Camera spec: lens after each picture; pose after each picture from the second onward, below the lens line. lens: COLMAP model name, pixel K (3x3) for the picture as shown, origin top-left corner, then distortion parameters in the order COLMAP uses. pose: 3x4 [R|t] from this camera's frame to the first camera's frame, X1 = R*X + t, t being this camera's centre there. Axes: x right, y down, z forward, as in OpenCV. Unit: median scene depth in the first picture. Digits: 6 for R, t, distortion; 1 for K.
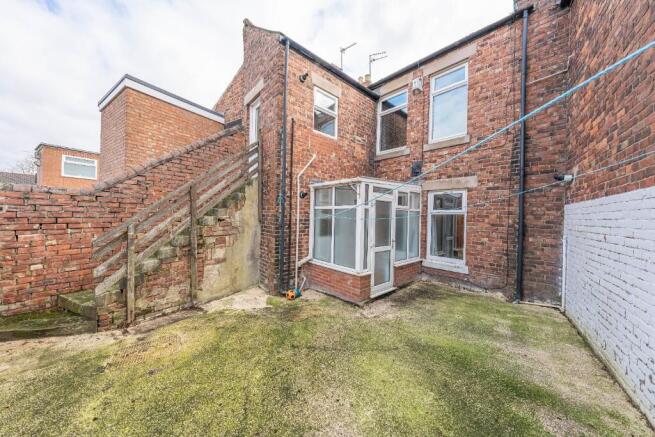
lens RADIAL K [[220.0, 0, 327.3], [0, 220.0, 215.5], [0, 0, 1]] dist [-0.000198, 0.000140]
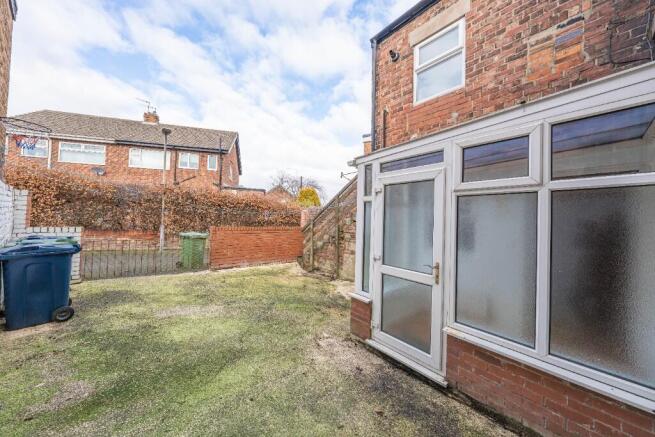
lens RADIAL K [[220.0, 0, 327.3], [0, 220.0, 215.5], [0, 0, 1]] dist [-0.000198, 0.000140]
pose [[-0.024606, -0.038375, -0.998960, 0.850829], [-0.026835, 0.998928, -0.037713, 0.041406], [0.999337, 0.025879, -0.025609, 0.901241]]
